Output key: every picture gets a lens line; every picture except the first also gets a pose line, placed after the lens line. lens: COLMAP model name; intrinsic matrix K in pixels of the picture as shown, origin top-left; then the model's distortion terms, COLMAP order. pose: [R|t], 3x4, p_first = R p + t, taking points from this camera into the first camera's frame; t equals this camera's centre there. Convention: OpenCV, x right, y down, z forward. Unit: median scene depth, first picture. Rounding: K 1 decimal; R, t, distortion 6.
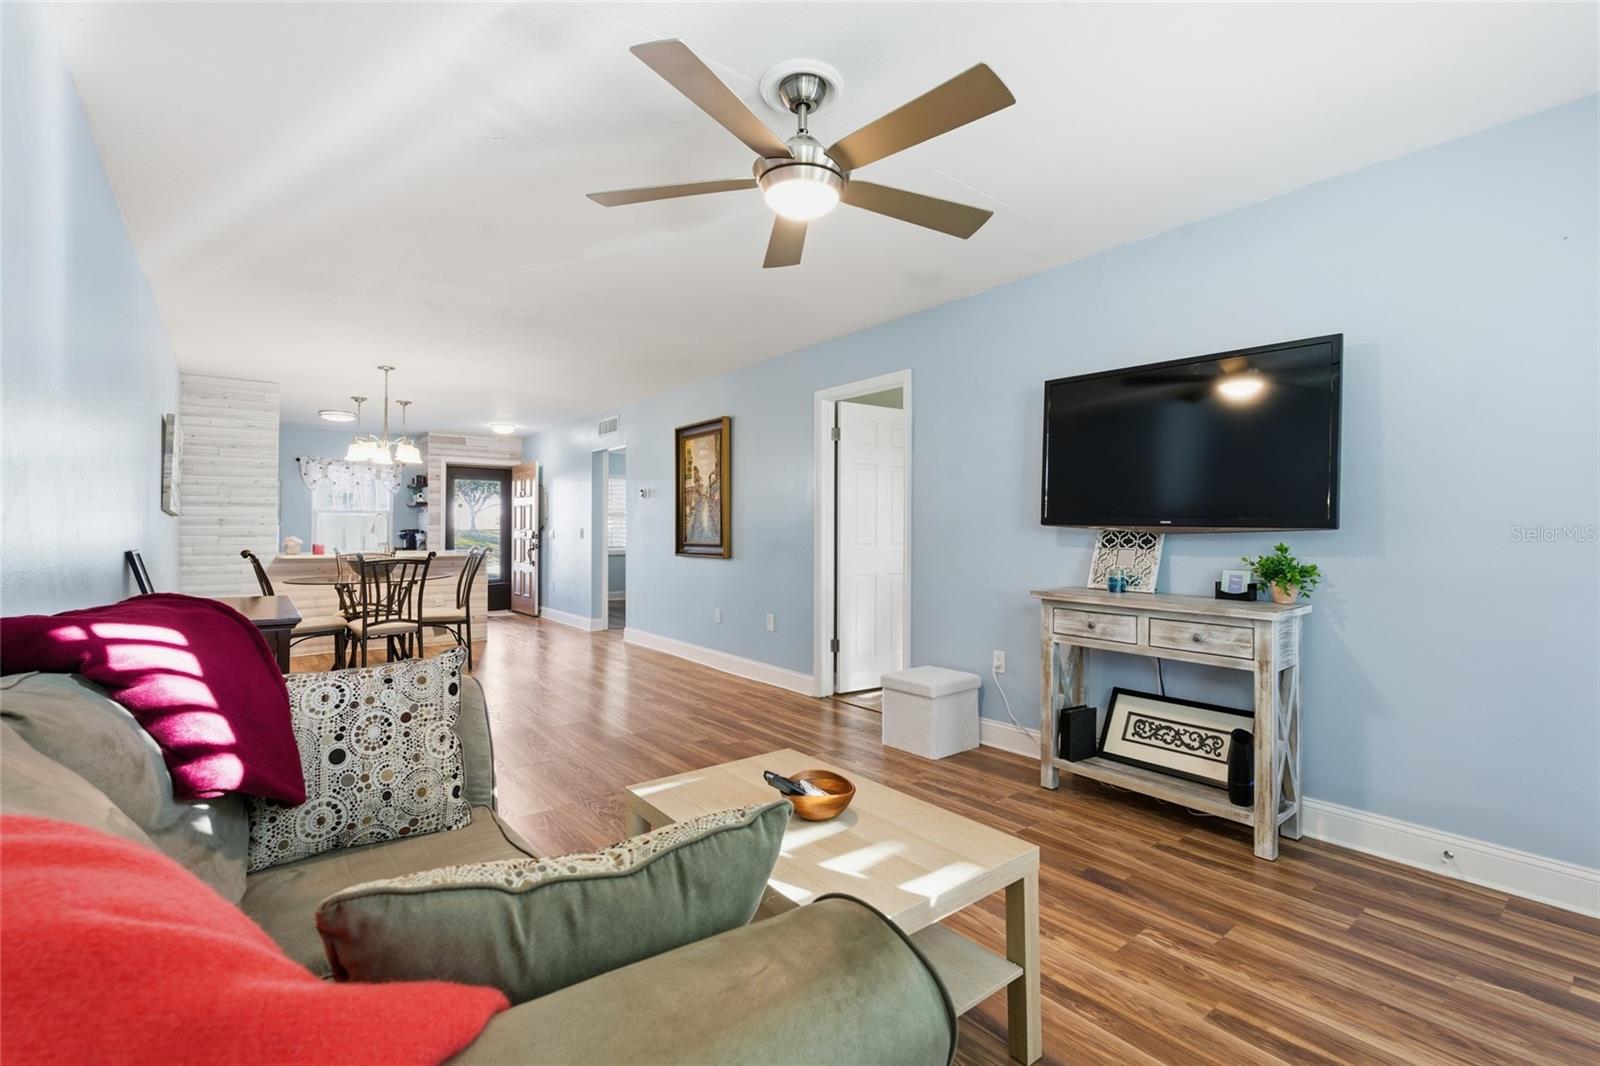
lens RADIAL K [[701.8, 0, 823.7], [0, 701.8, 526.6], [0, 0, 1]] dist [-0.005085, 0.000469]
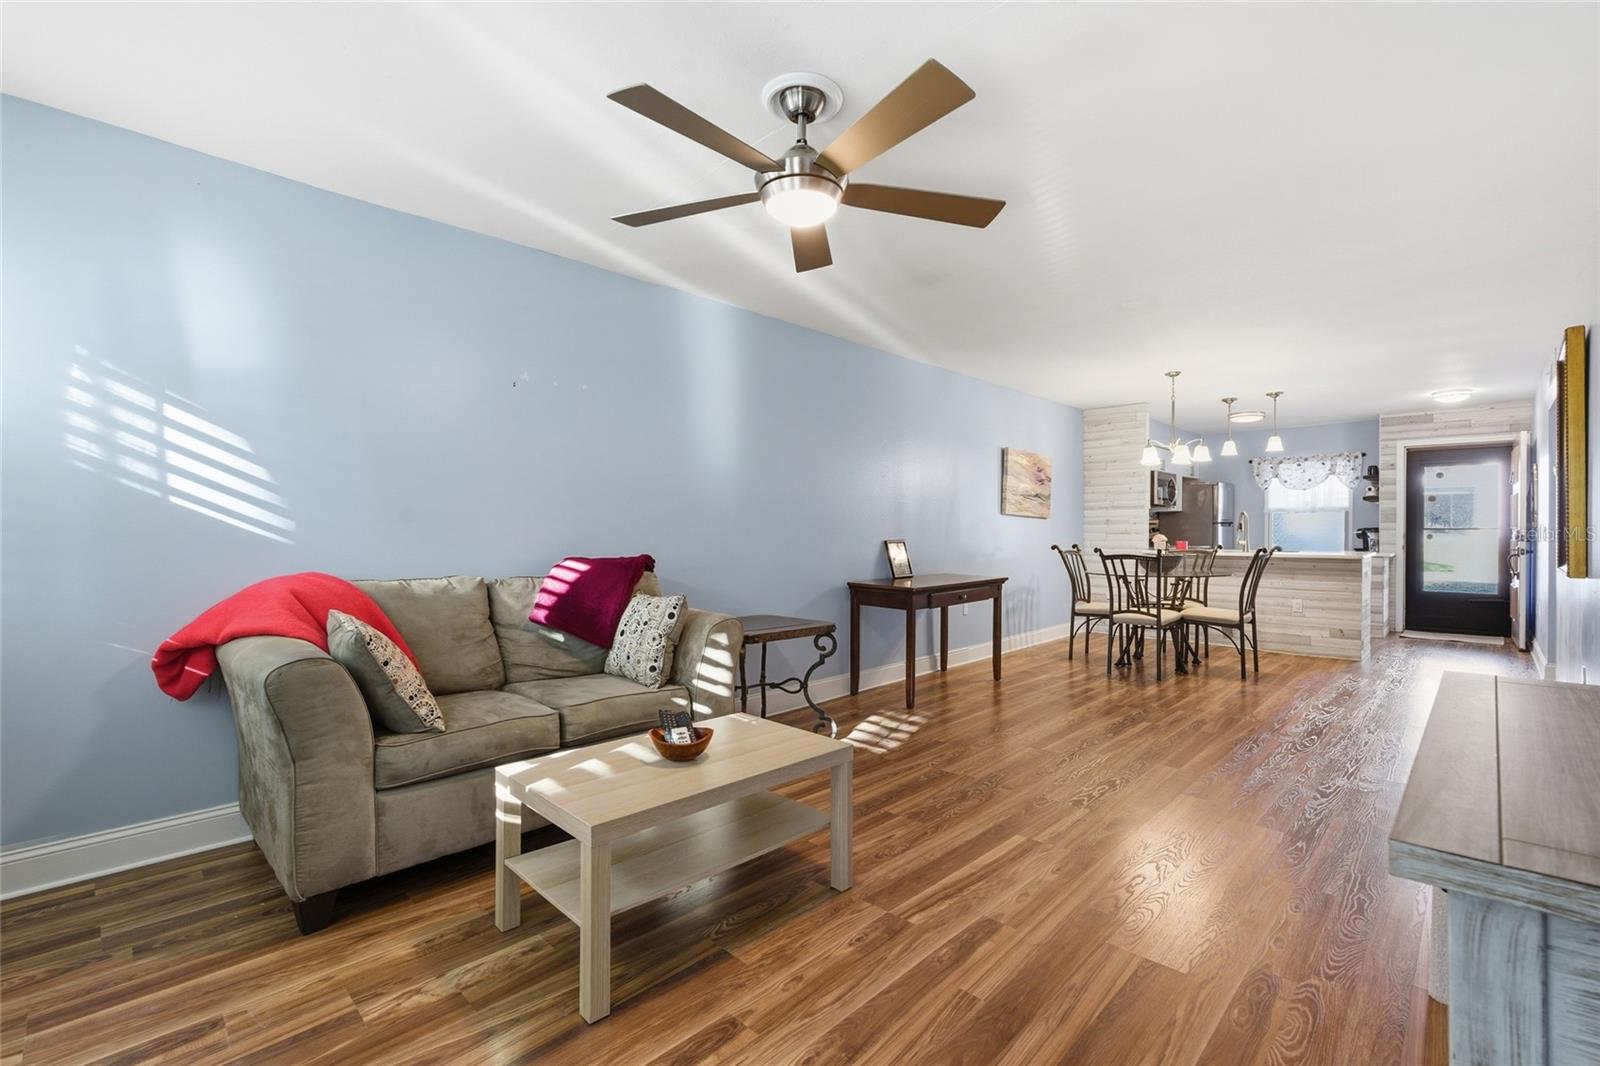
lens RADIAL K [[701.8, 0, 784.2], [0, 701.8, 528.5], [0, 0, 1]] dist [-0.005085, 0.000469]
pose [[0.077913, -0.000244, -0.996960, 0.339797], [0.003490, 0.999994, 0.000028, 0.002986], [0.996954, -0.003482, 0.077913, 0.306316]]
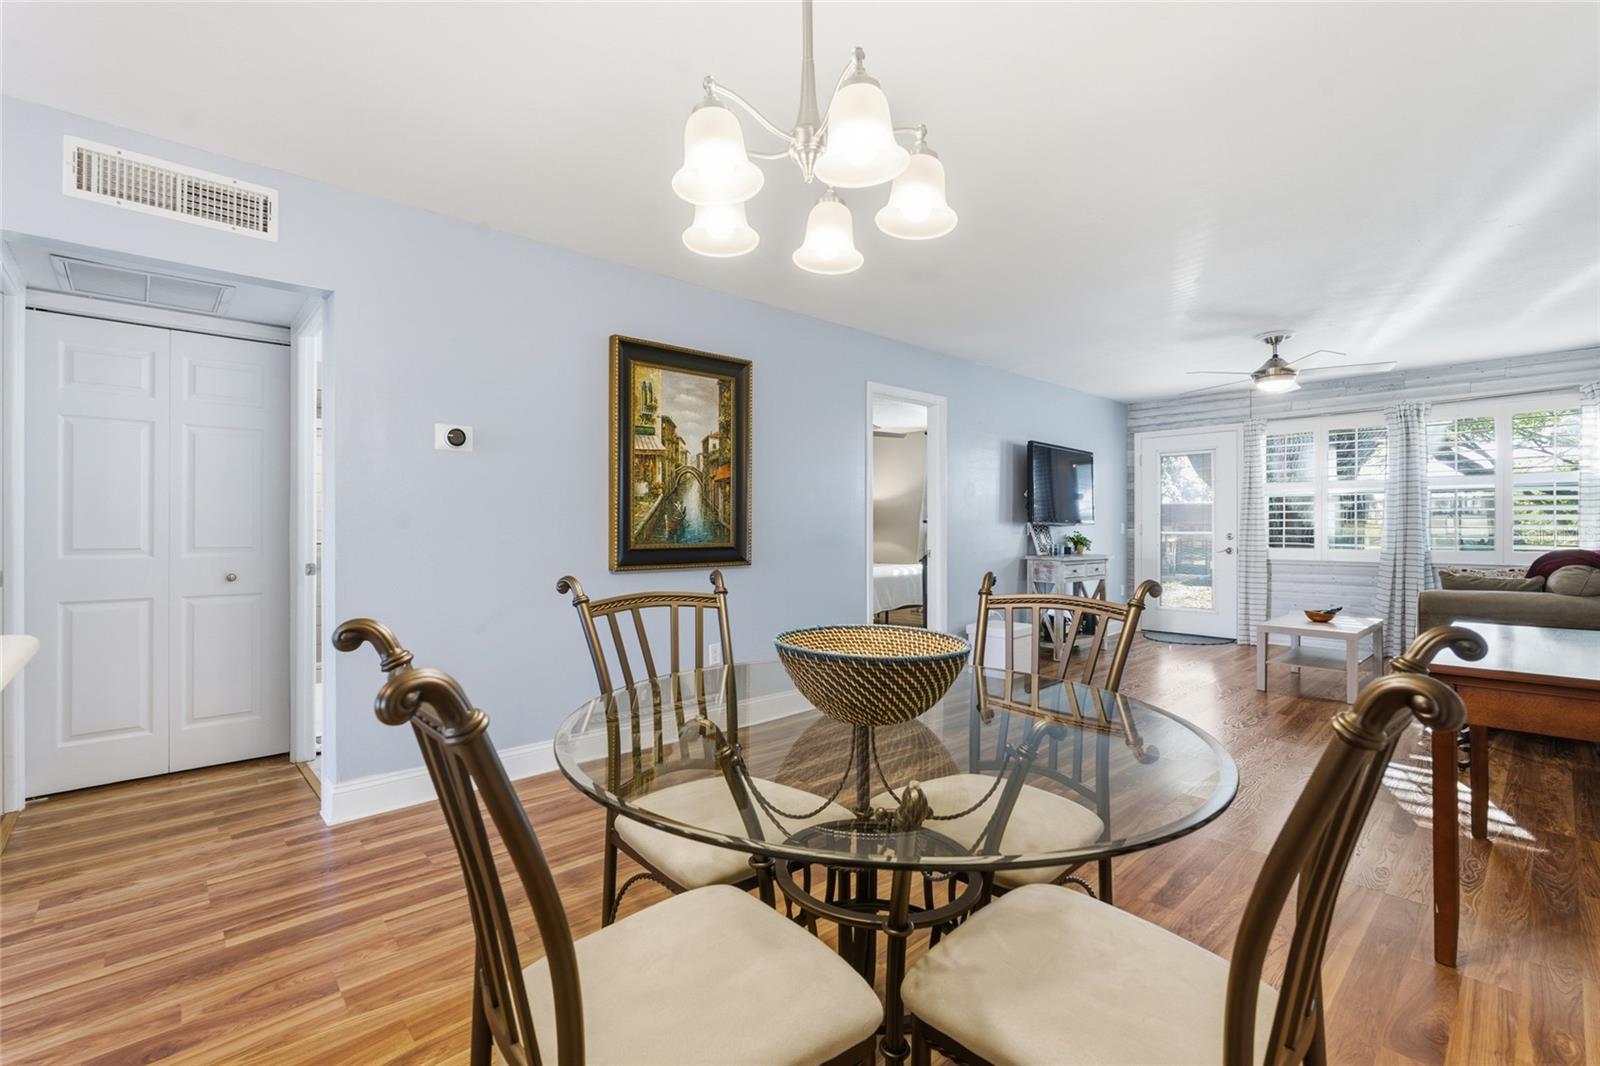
lens RADIAL K [[701.8, 0, 812.5], [0, 701.8, 519.2], [0, 0, 1]] dist [-0.005085, 0.000469]
pose [[-0.057207, 0.013891, 0.998266, -0.787533], [0.001718, 0.999903, -0.013815, 0.009527], [-0.998361, 0.000925, -0.057225, 0.912981]]
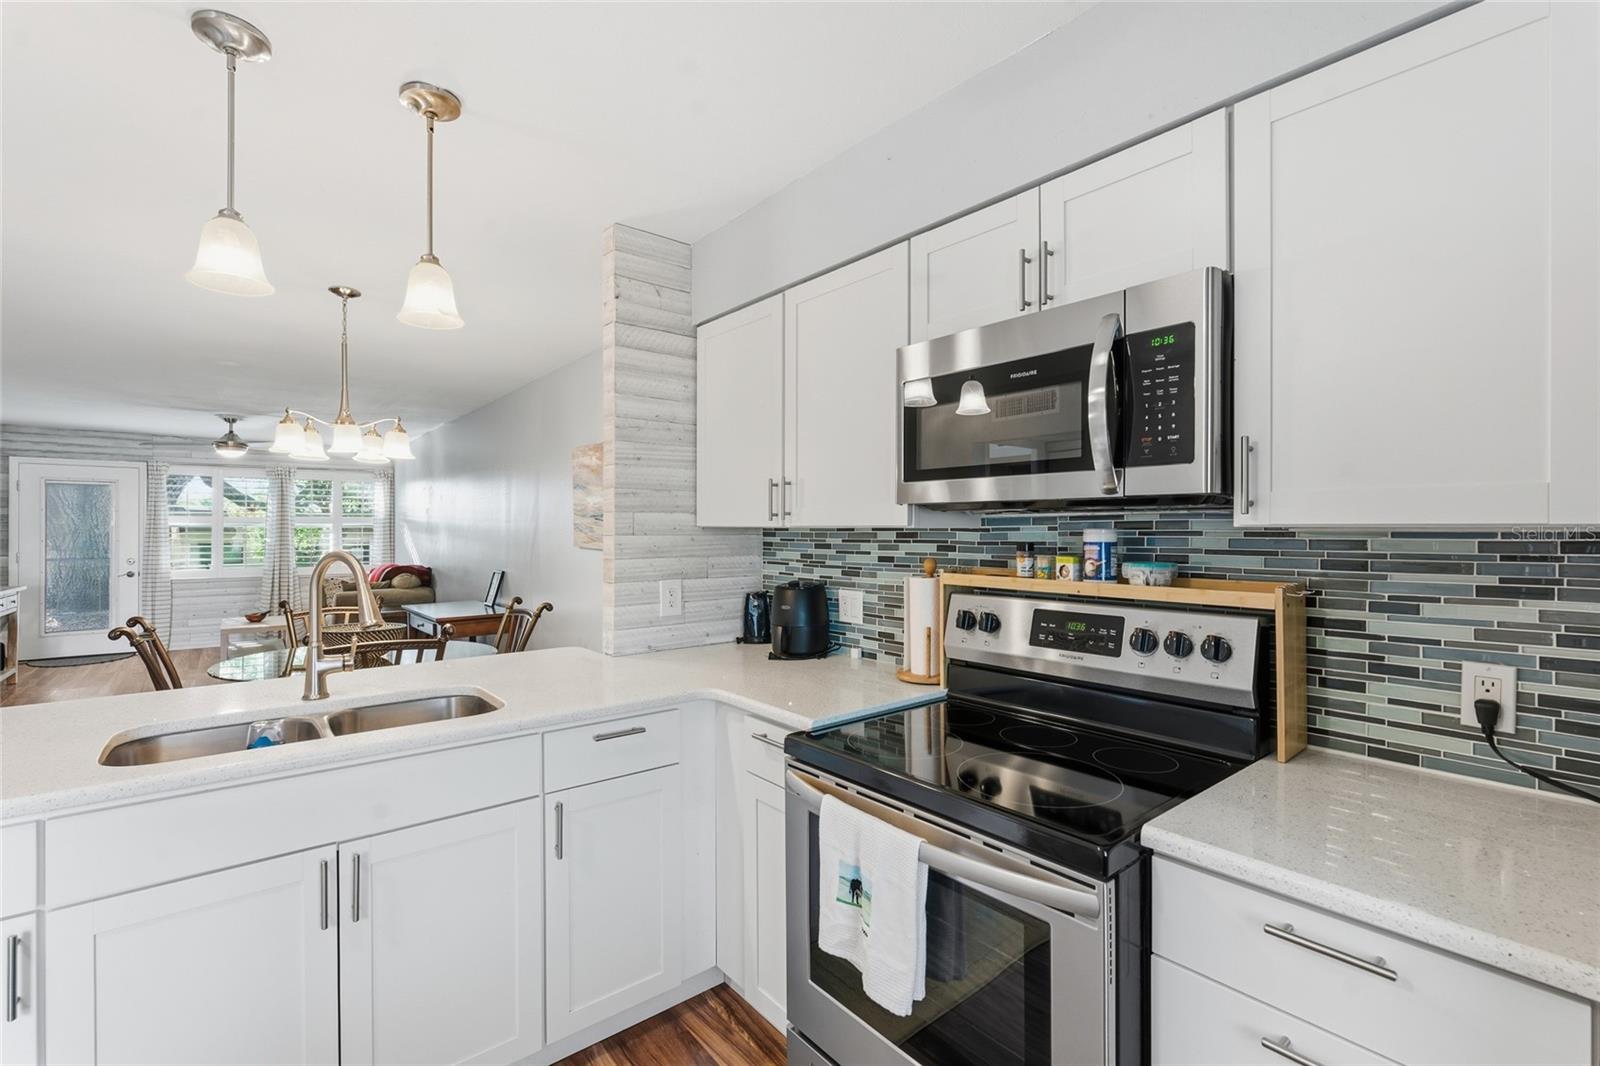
lens RADIAL K [[701.8, 0, 803.5], [0, 701.8, 525.7], [0, 0, 1]] dist [-0.005085, 0.000469]
pose [[-0.999923, 0.001225, 0.012336, -0.930600], [0.001122, 0.999964, -0.008355, -0.029519], [-0.012345, -0.008341, -0.999889, 1.417858]]
